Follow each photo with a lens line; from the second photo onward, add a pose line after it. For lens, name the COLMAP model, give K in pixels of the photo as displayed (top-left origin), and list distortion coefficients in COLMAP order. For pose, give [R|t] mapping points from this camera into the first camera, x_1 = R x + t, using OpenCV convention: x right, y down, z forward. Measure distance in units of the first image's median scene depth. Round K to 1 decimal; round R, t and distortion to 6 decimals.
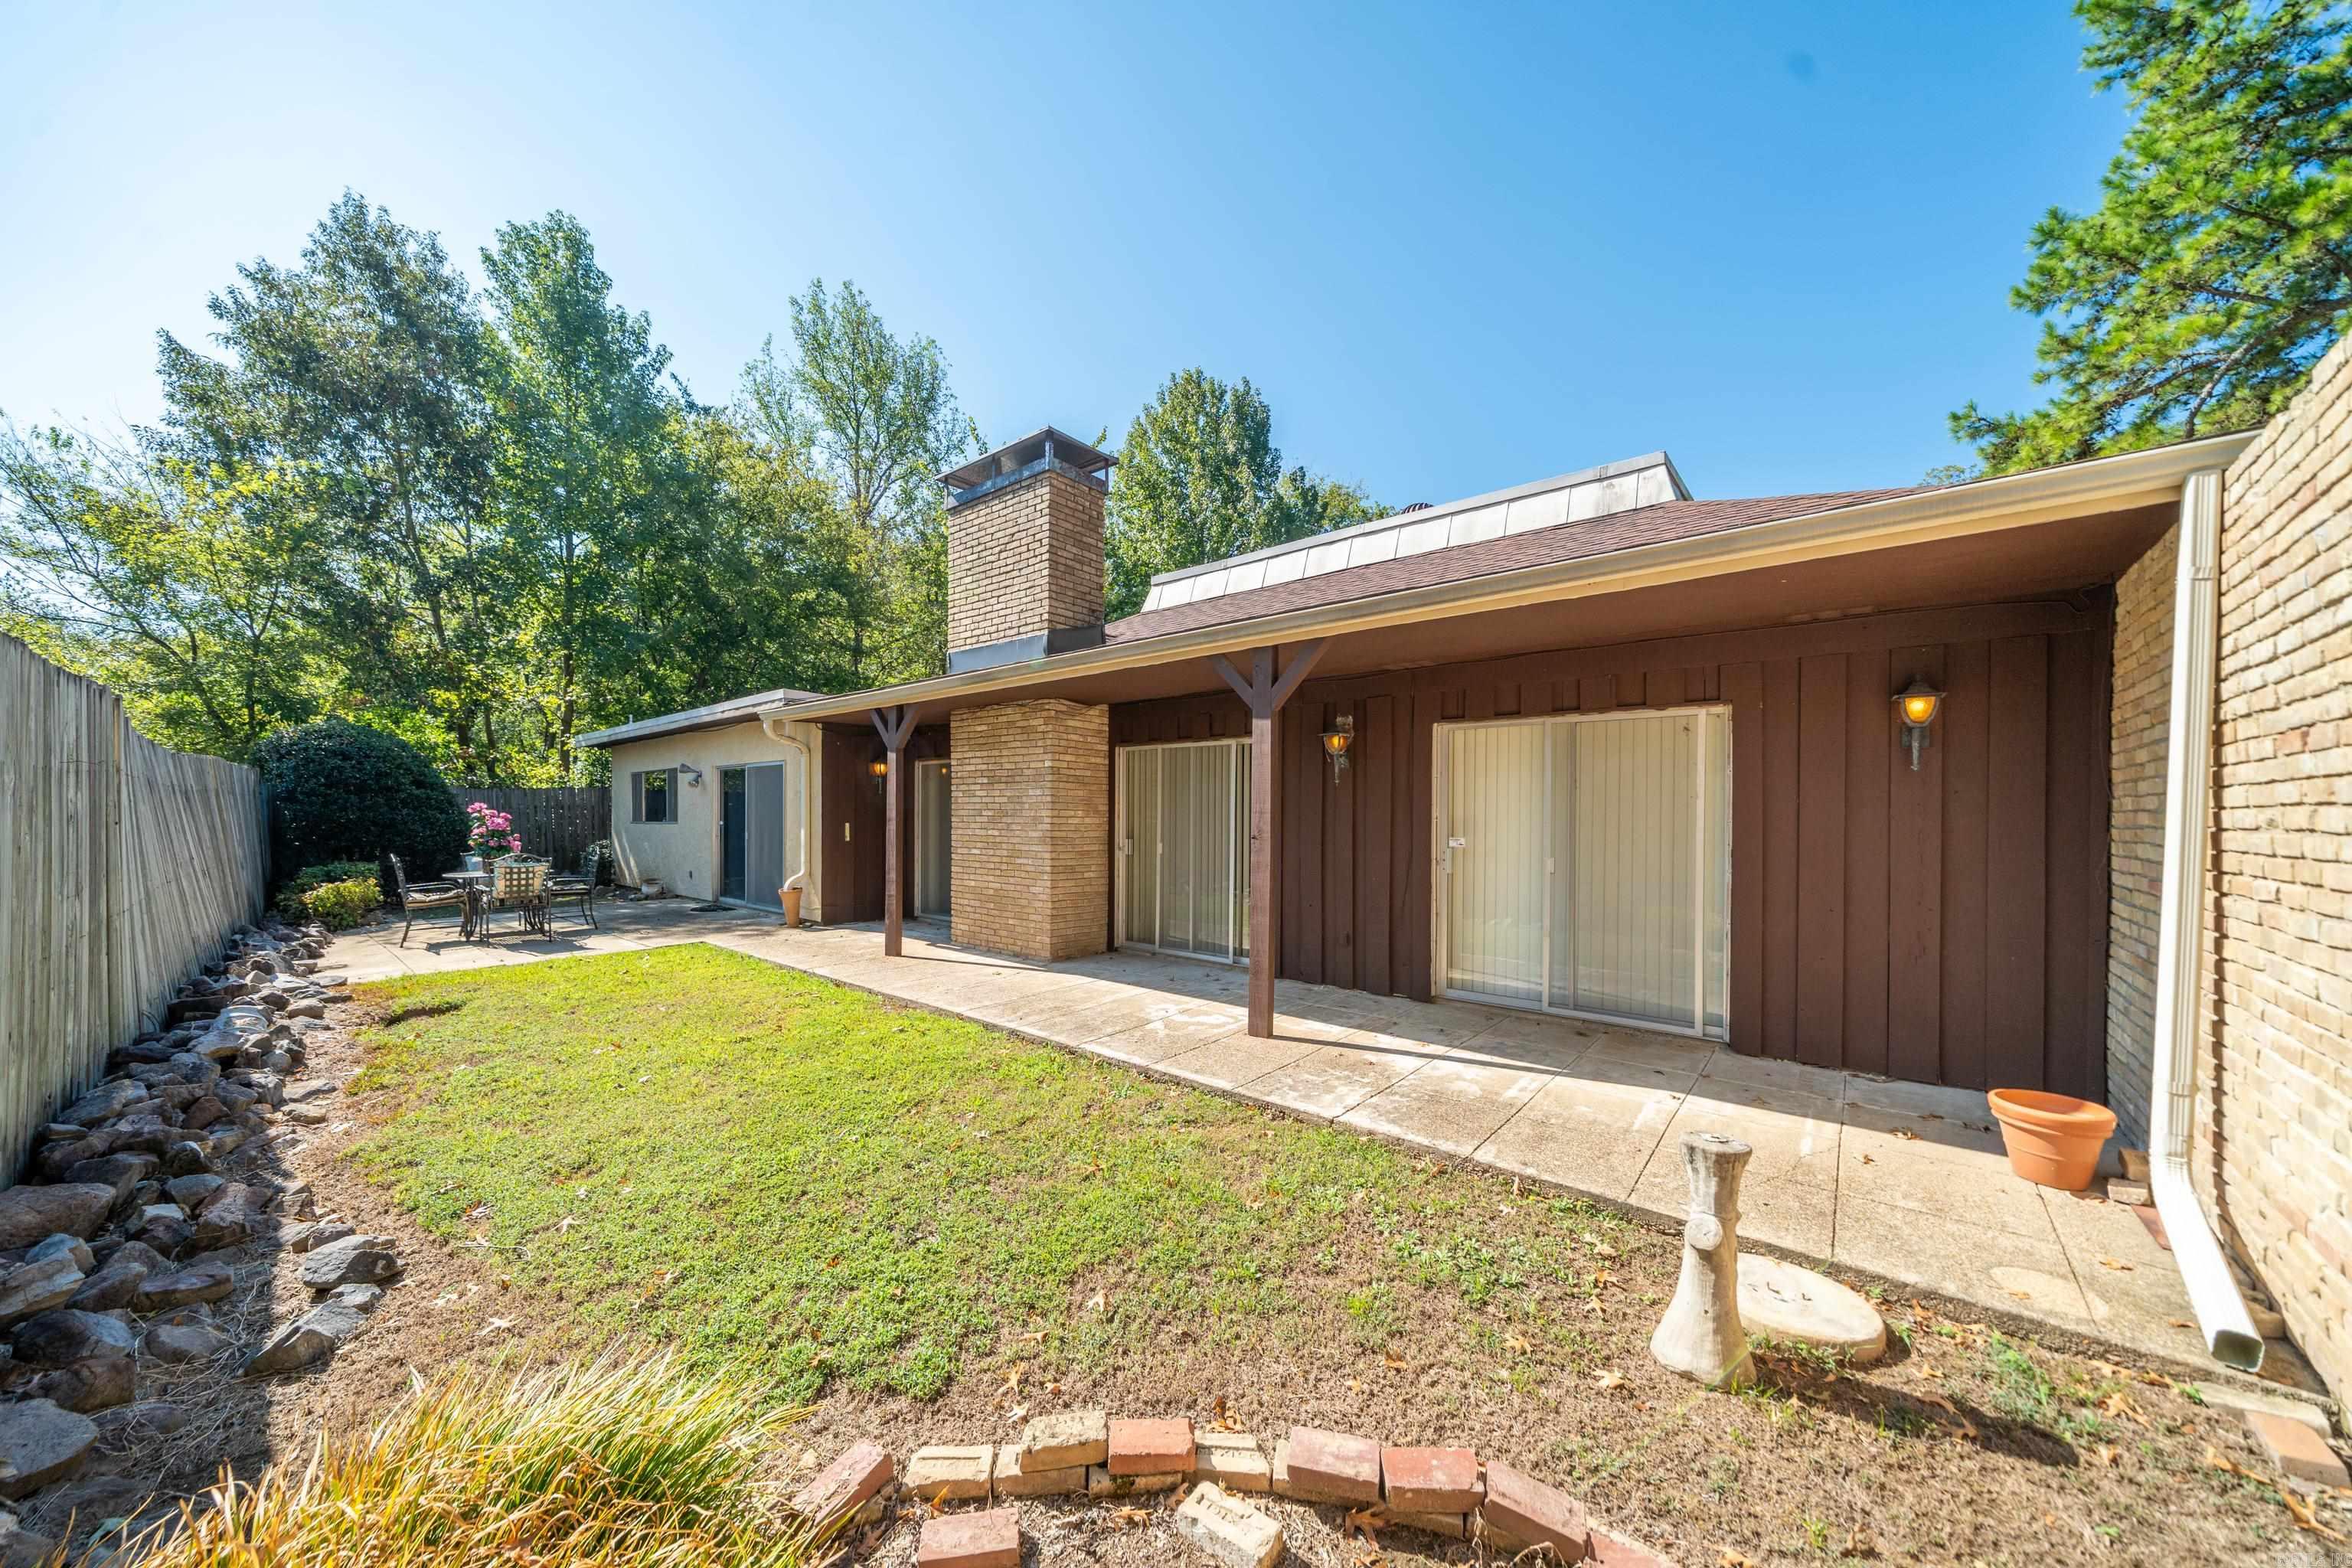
lens RADIAL K [[828.7, 0, 1173.9], [0, 828.7, 825.5], [0, 0, 1]] dist [0.000304, -0.000041]
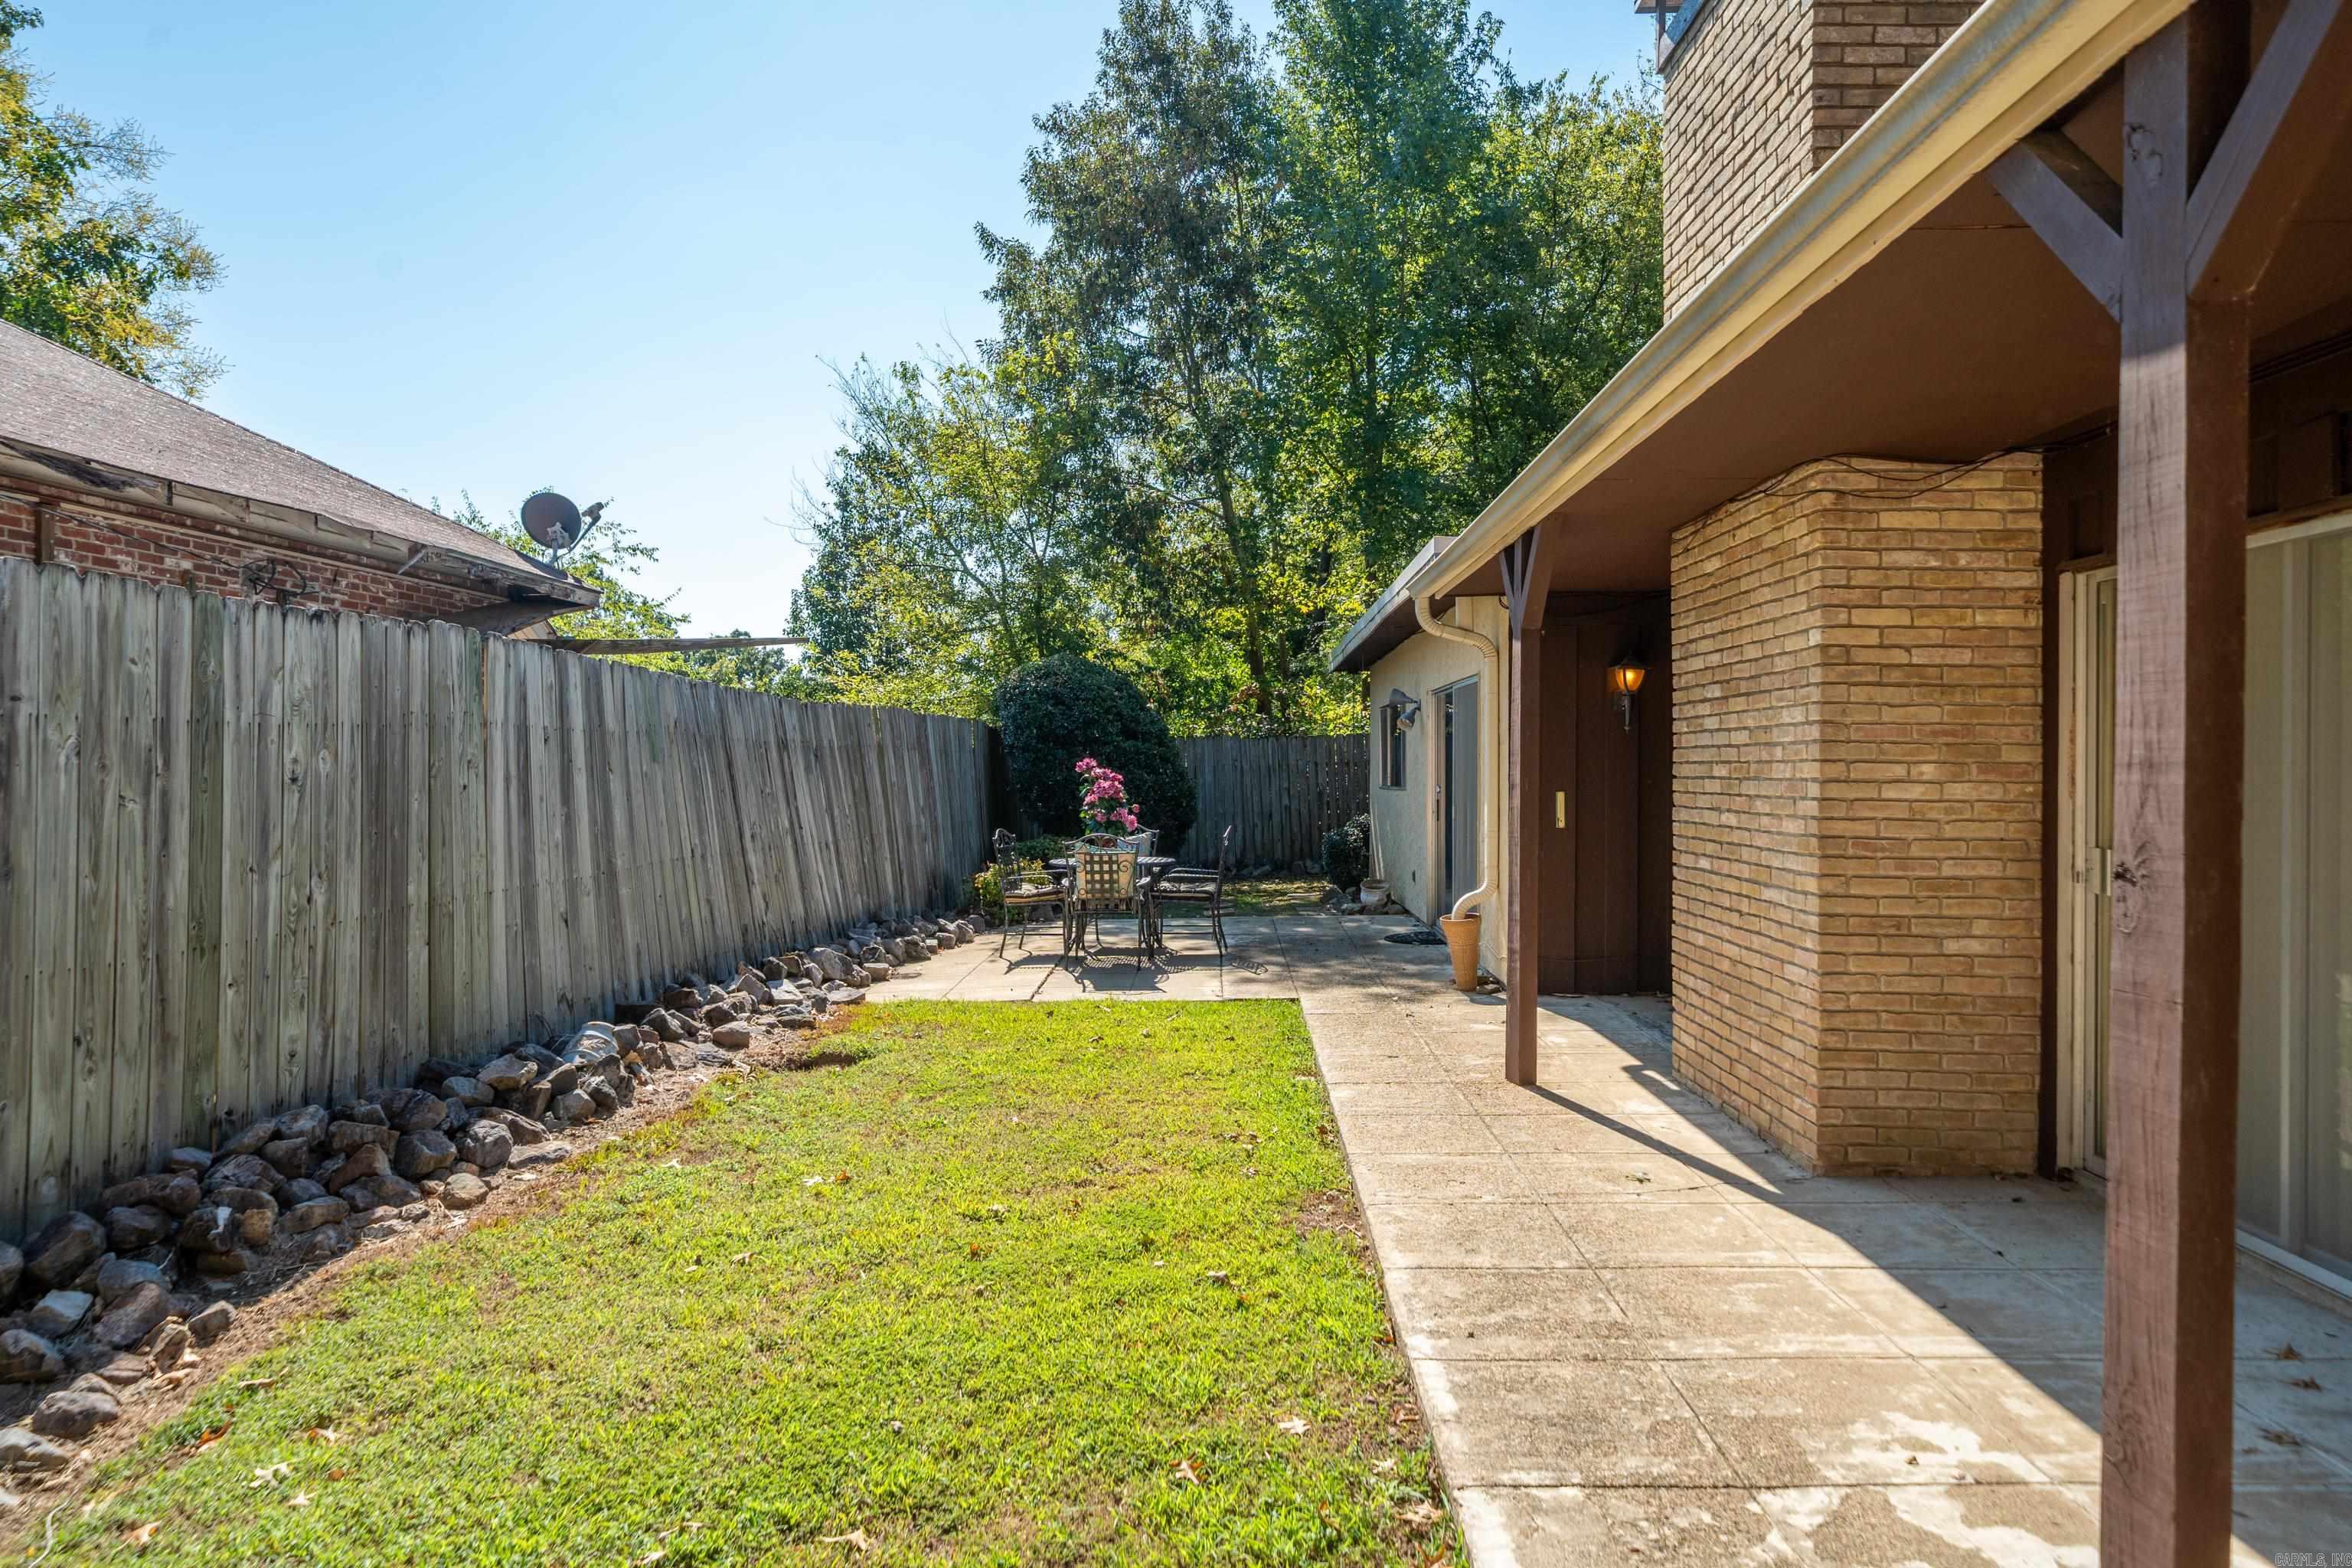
lens RADIAL K [[1433.1, 0, 1176.0], [0, 1433.1, 784.0], [0, 0, 1]] dist [0.004251, 0.000371]
pose [[0.629790, 0.004706, -0.776751, 0.155207], [-0.010350, 0.999944, -0.002334, -0.004307], [0.776697, 0.009510, 0.629803, 0.349347]]
